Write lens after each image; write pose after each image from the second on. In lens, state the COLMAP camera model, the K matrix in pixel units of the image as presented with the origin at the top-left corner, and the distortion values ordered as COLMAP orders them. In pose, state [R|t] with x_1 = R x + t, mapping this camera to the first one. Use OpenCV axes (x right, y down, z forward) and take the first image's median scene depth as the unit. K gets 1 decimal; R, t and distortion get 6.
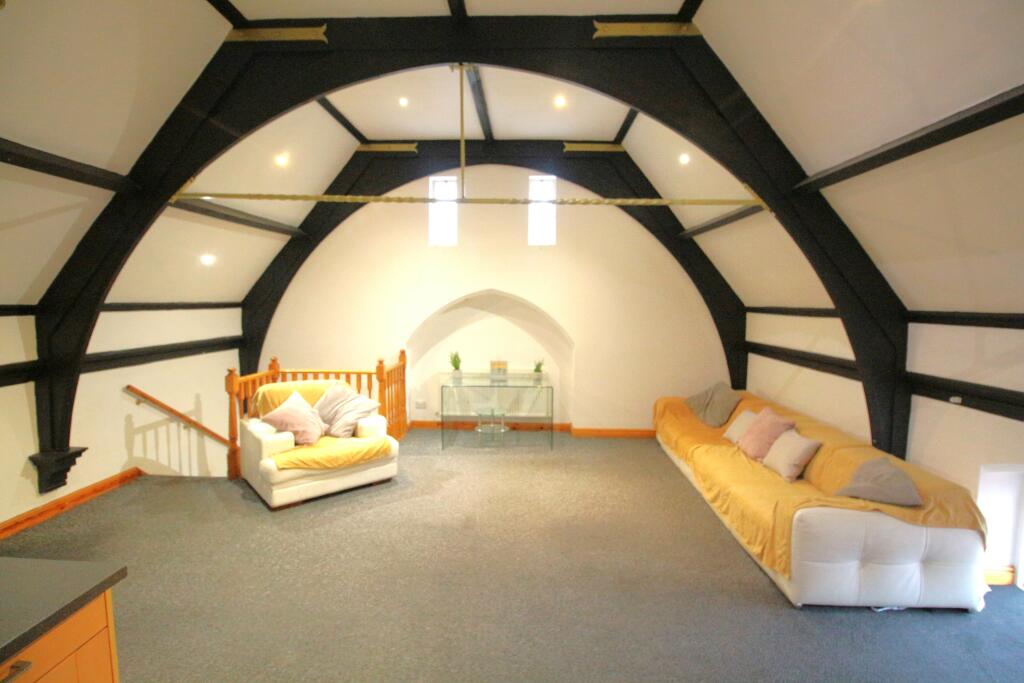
lens RADIAL K [[481.1, 0, 522.0], [0, 481.1, 342.2], [0, 0, 1]] dist [-0.001927, -0.006688]
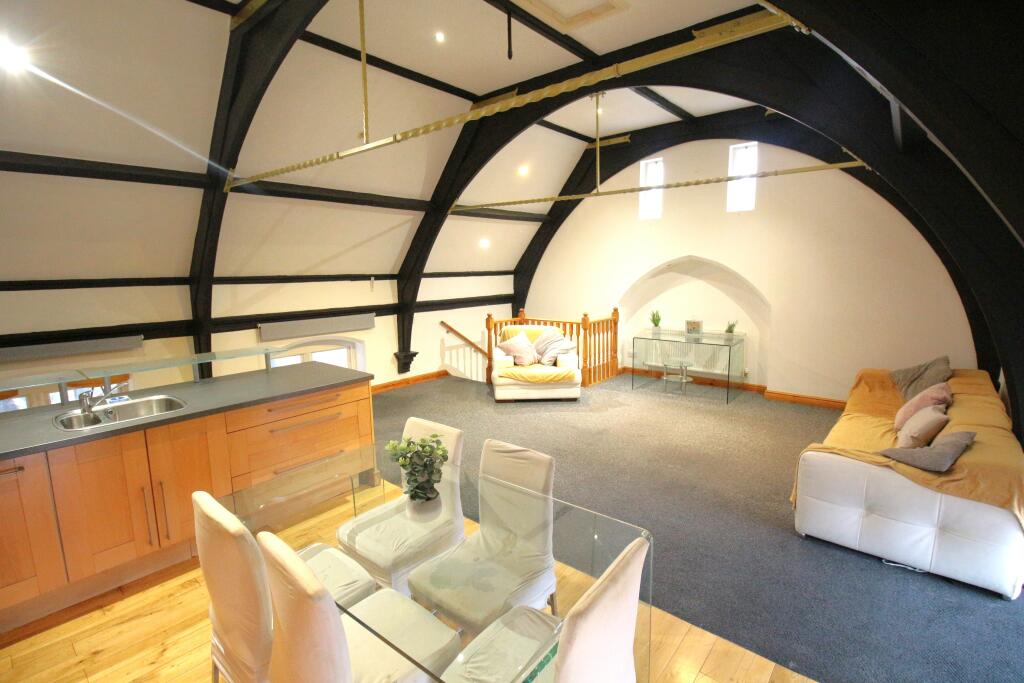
lens RADIAL K [[481.1, 0, 511.7], [0, 481.1, 345.6], [0, 0, 1]] dist [-0.001927, -0.006688]
pose [[0.780271, 0.081652, -0.620089, 0.424046], [-0.031820, 0.995340, 0.091024, 0.011999], [0.624631, -0.051292, 0.779234, -0.177950]]
